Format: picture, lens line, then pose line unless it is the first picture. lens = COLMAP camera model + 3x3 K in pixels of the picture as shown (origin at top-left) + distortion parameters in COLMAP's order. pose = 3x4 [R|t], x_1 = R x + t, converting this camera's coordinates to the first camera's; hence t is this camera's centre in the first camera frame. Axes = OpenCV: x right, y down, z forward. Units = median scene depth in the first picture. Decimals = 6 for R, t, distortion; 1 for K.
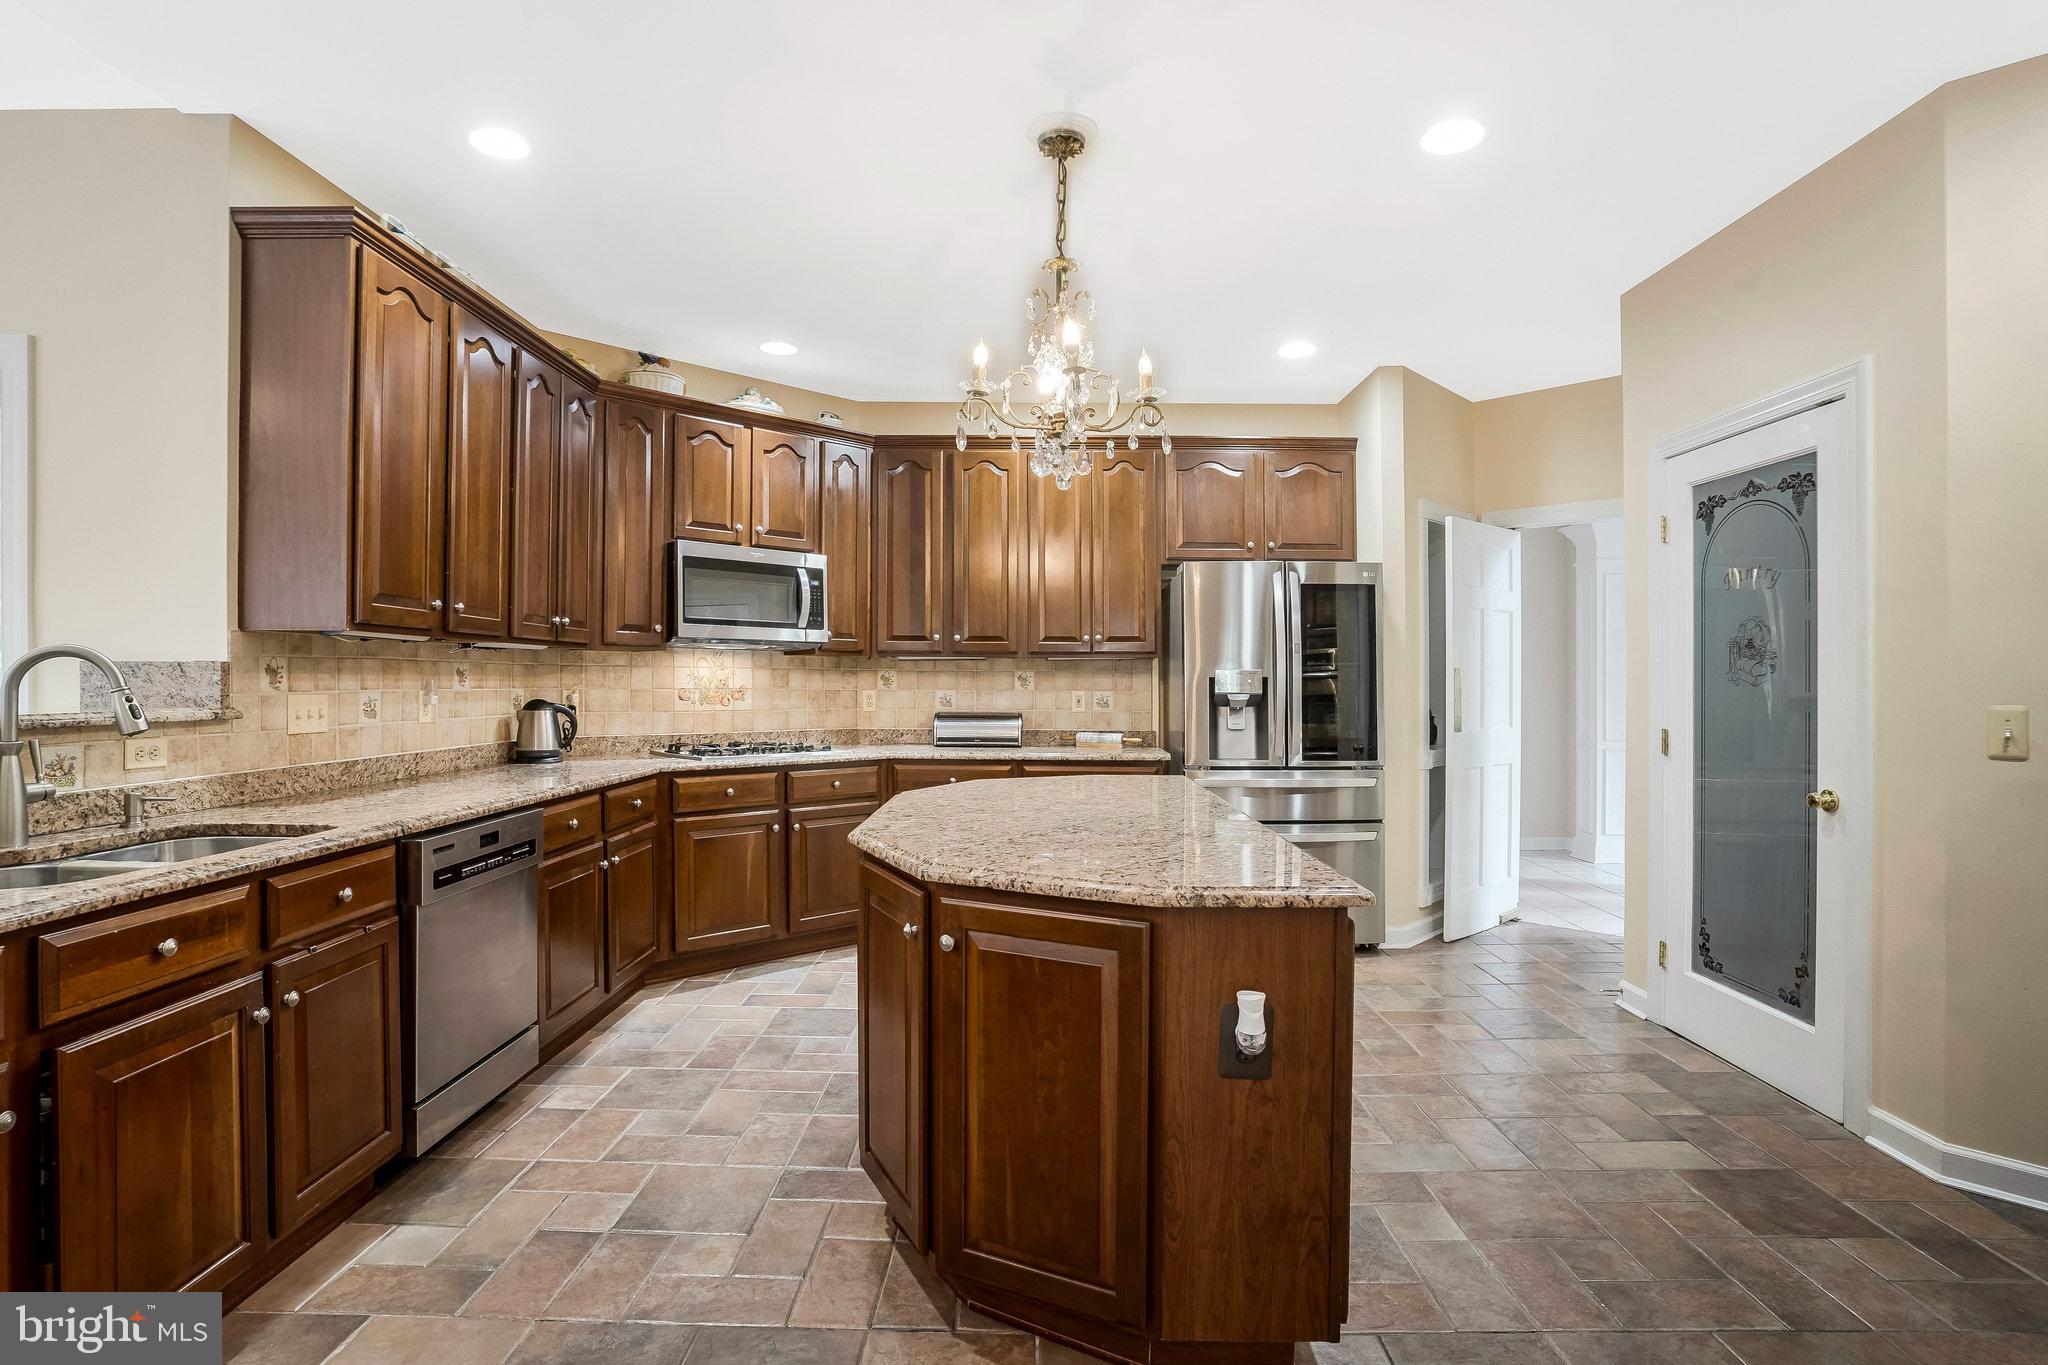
lens RADIAL K [[1033.4, 0, 1021.2], [0, 1033.4, 678.2], [0, 0, 1]] dist [-0.064466, 0.023865]
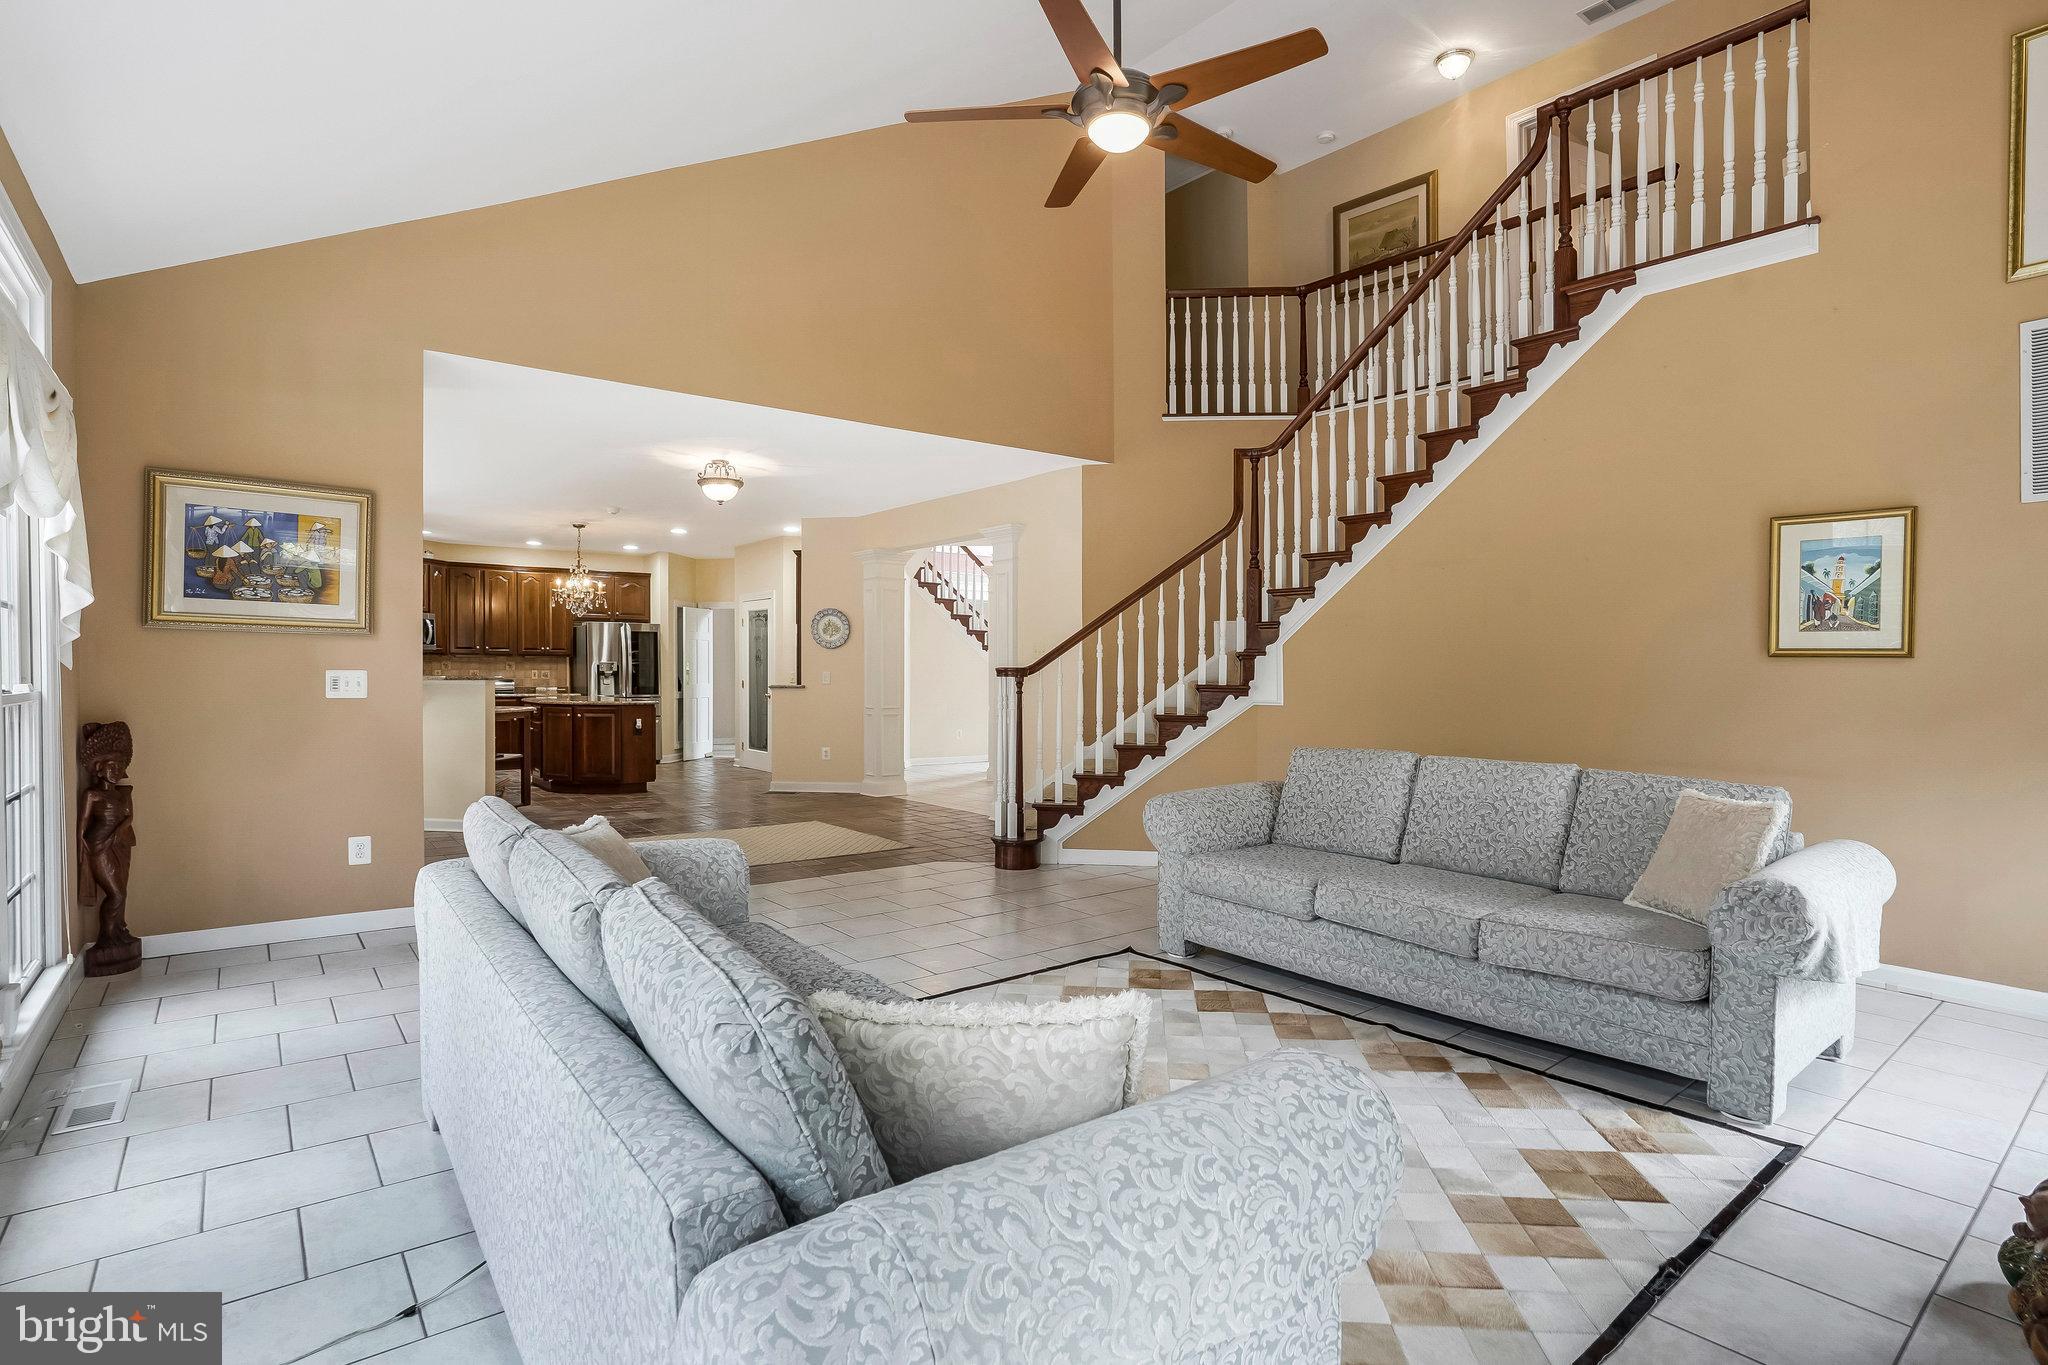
lens RADIAL K [[1033.4, 0, 1032.4], [0, 1033.4, 681.5], [0, 0, 1]] dist [-0.064466, 0.023865]
pose [[0.774398, -0.006910, 0.632660, -0.713938], [-0.004957, 0.999843, 0.016989, -0.009631], [-0.632679, -0.016292, 0.774243, -2.049517]]
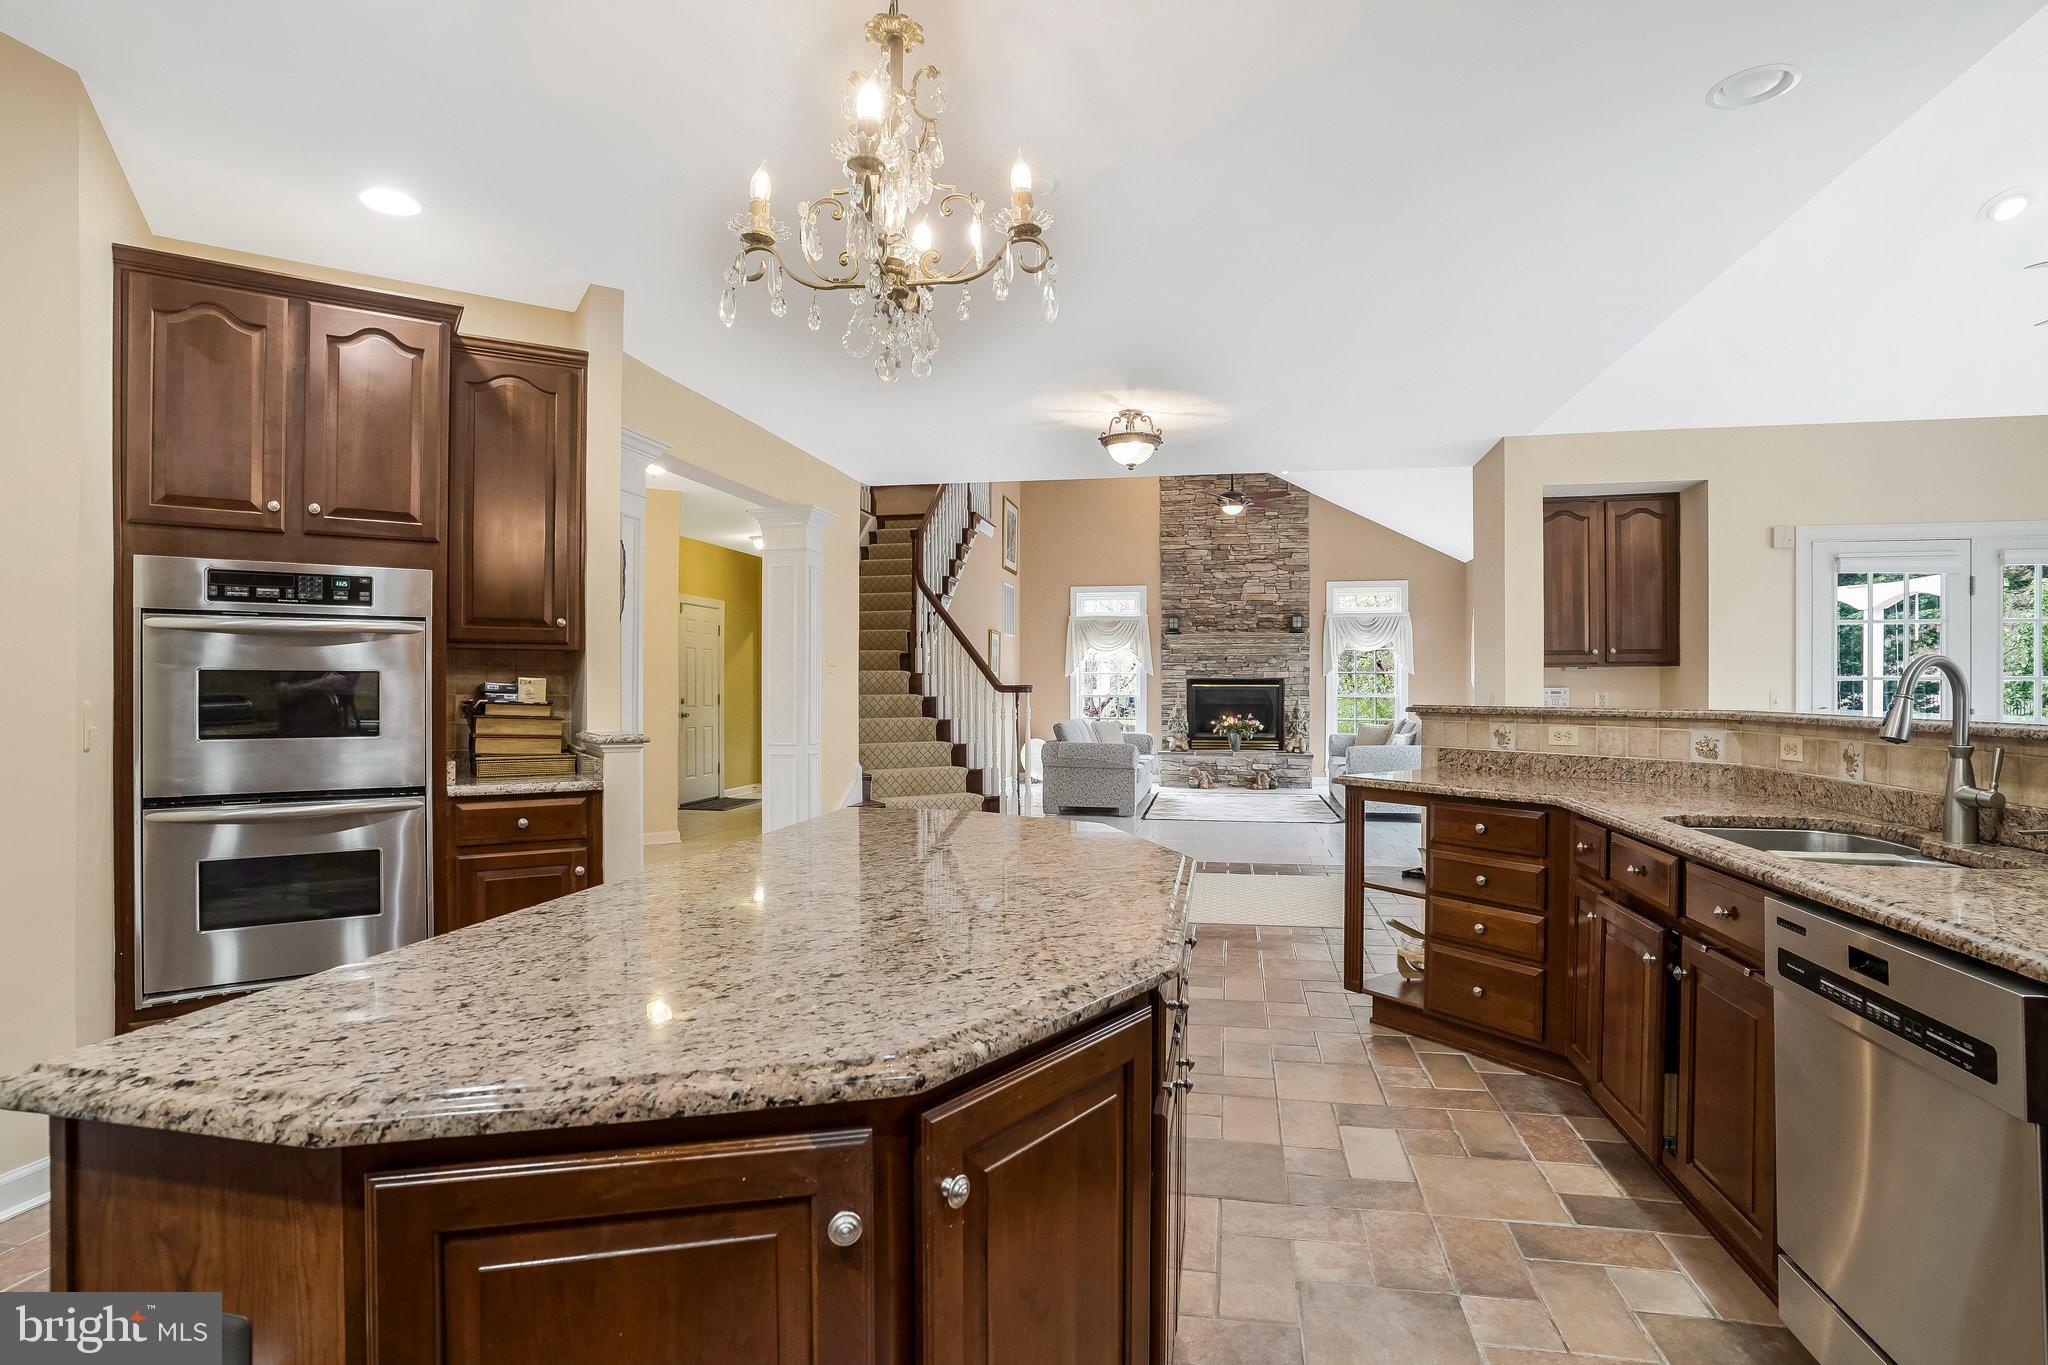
lens RADIAL K [[1033.4, 0, 1005.5], [0, 1033.4, 691.2], [0, 0, 1]] dist [-0.064466, 0.023865]
pose [[-0.980958, -0.005417, 0.194144, -0.092342], [-0.005043, 0.999984, 0.002420, 0.003751], [-0.194154, 0.001395, -0.980970, 1.066147]]
